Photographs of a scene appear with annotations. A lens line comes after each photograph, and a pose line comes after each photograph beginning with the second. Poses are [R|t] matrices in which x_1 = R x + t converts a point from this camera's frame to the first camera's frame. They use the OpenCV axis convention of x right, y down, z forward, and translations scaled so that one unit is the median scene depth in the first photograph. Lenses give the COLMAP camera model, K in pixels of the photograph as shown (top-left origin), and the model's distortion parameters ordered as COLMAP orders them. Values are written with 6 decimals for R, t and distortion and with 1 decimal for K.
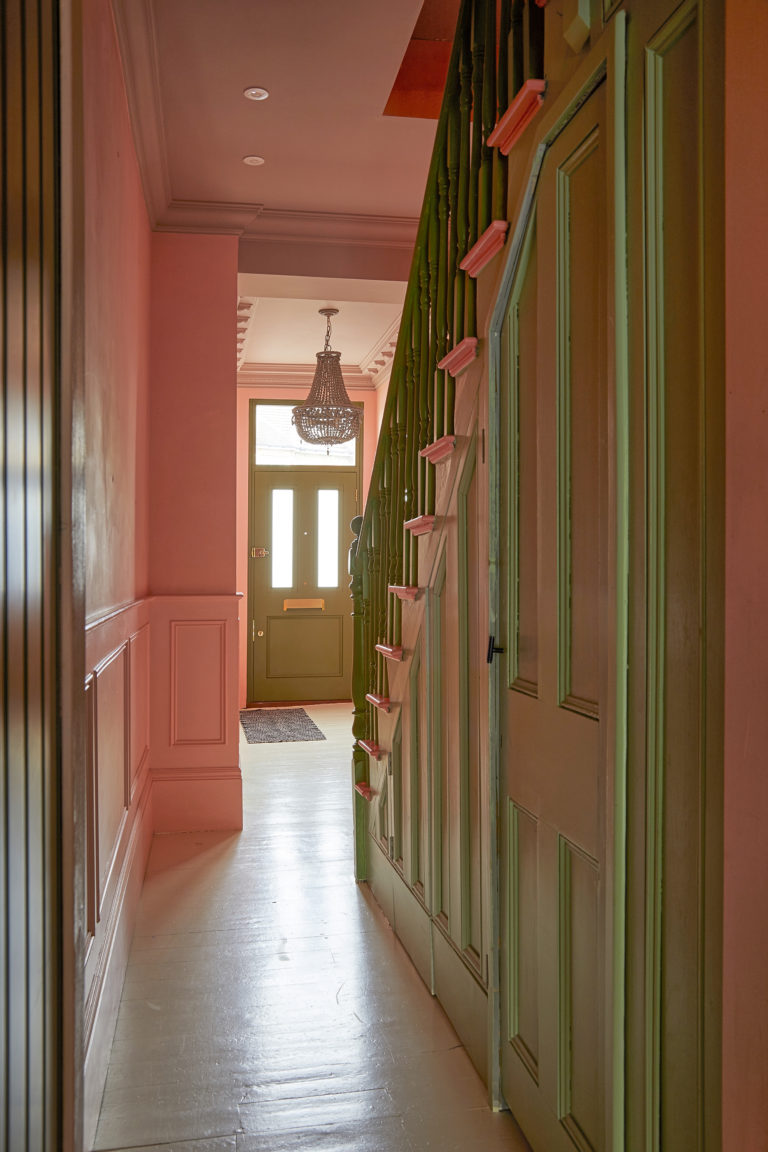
lens RADIAL K [[1080.7, 0, 384.0], [0, 1080.7, 576.0], [0, 0, 1]] dist [-0.002755, 0.002001]
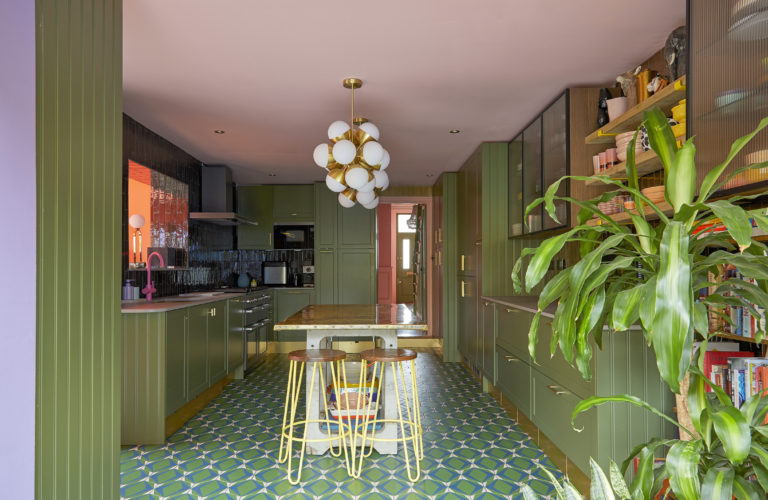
lens RADIAL K [[496.0, 0, 375.7], [0, 496.0, 260.6], [0, 0, 1]] dist [0.008015, 0.000050]
pose [[0.985302, -0.002170, -0.170806, 0.161846], [-0.000745, 0.999855, -0.017001, 0.026392], [0.170818, 0.016879, 0.985158, -1.124578]]
